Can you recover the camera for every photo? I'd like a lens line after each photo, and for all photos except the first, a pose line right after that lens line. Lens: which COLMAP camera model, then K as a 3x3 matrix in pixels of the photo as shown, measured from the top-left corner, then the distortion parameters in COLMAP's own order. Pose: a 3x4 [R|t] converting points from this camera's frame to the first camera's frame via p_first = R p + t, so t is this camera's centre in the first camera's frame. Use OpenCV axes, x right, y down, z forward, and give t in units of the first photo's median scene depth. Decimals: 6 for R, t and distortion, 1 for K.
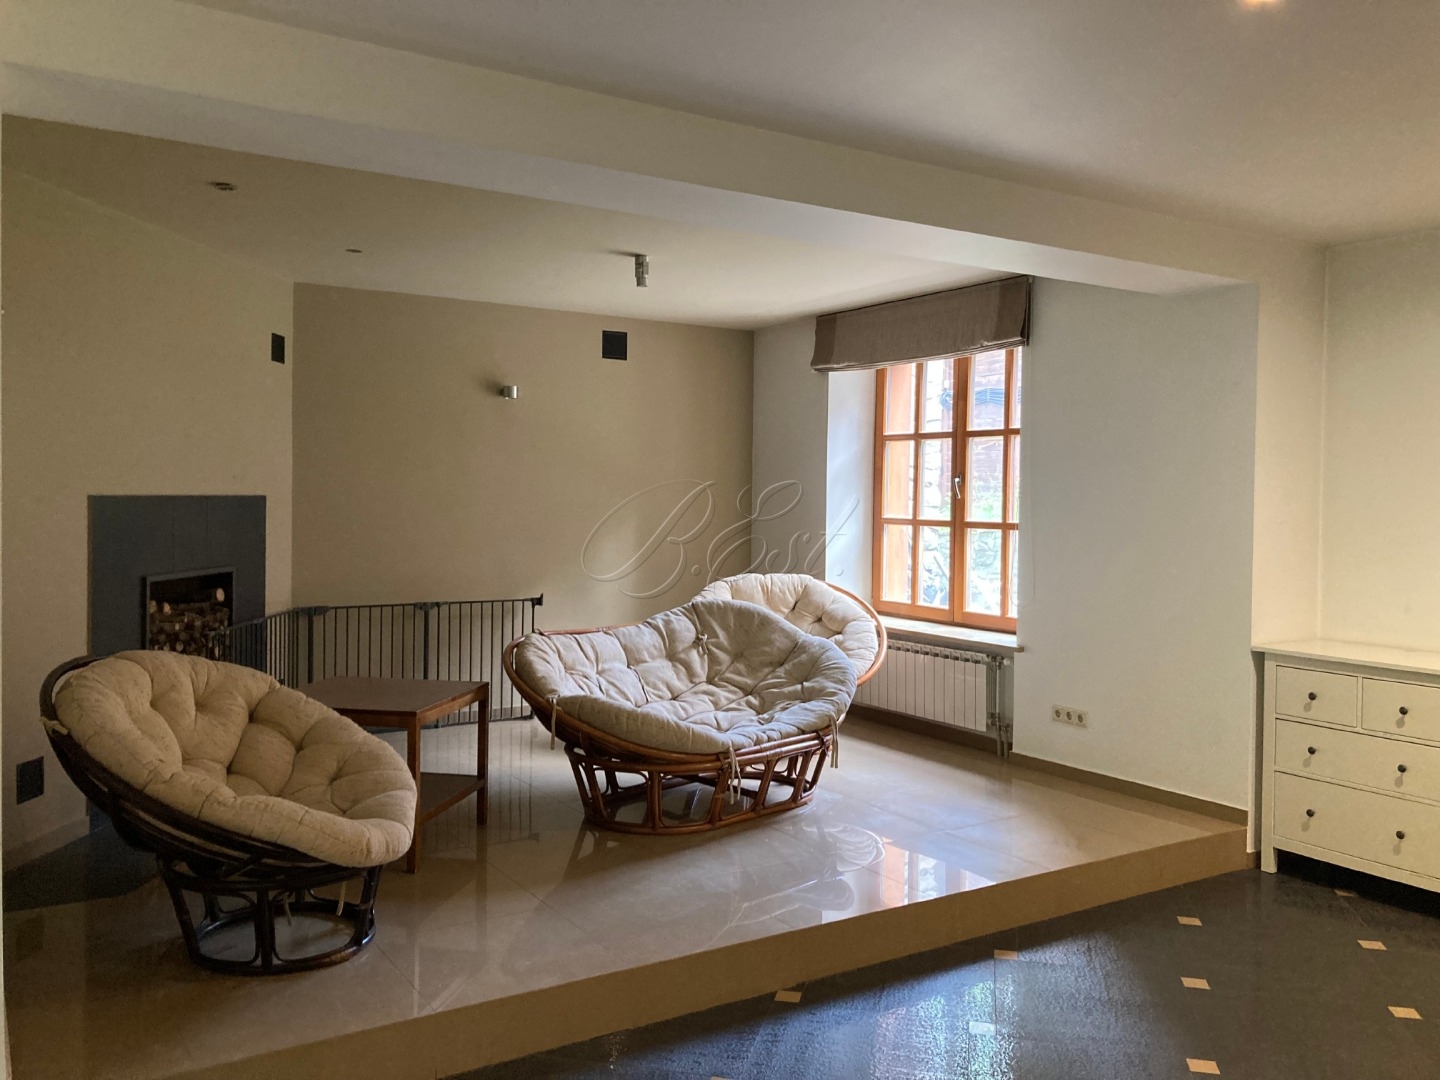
lens RADIAL K [[1173.5, 0, 720.0], [0, 1173.5, 540.0], [0, 0, 1]] dist [0.009556, 0.002268]
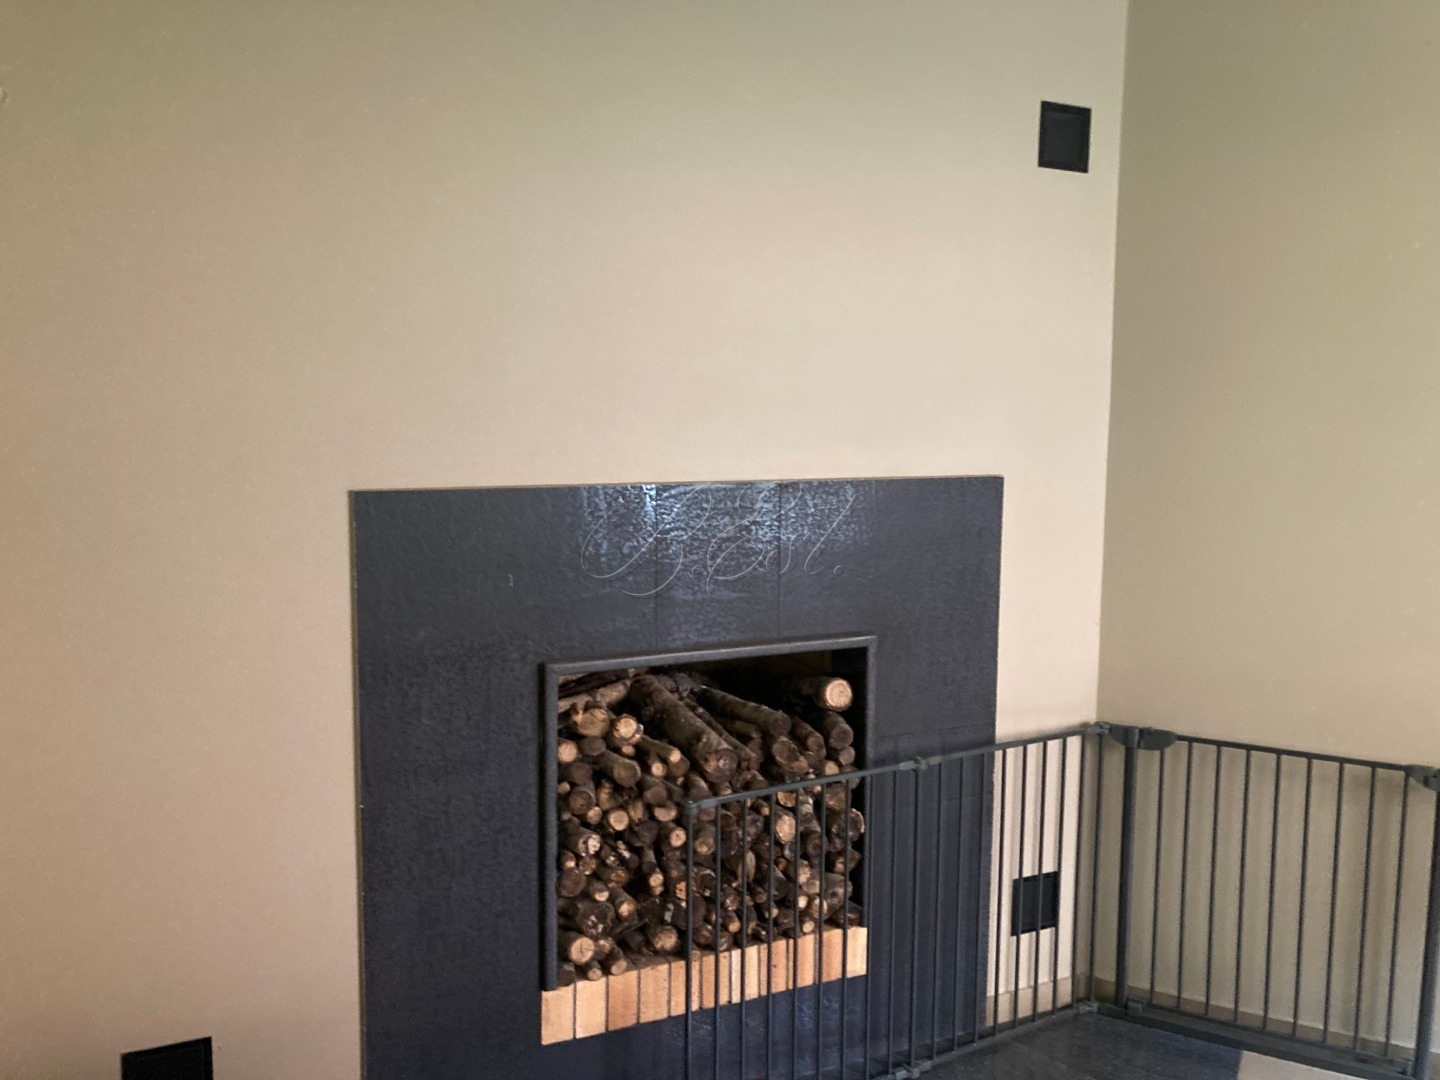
lens RADIAL K [[1173.5, 0, 720.0], [0, 1173.5, 540.0], [0, 0, 1]] dist [0.009556, 0.002268]
pose [[0.480094, 0.087502, -0.872842, -0.047284], [-0.031963, 0.996097, 0.082277, -0.048556], [0.876635, -0.011602, 0.481017, 0.711917]]
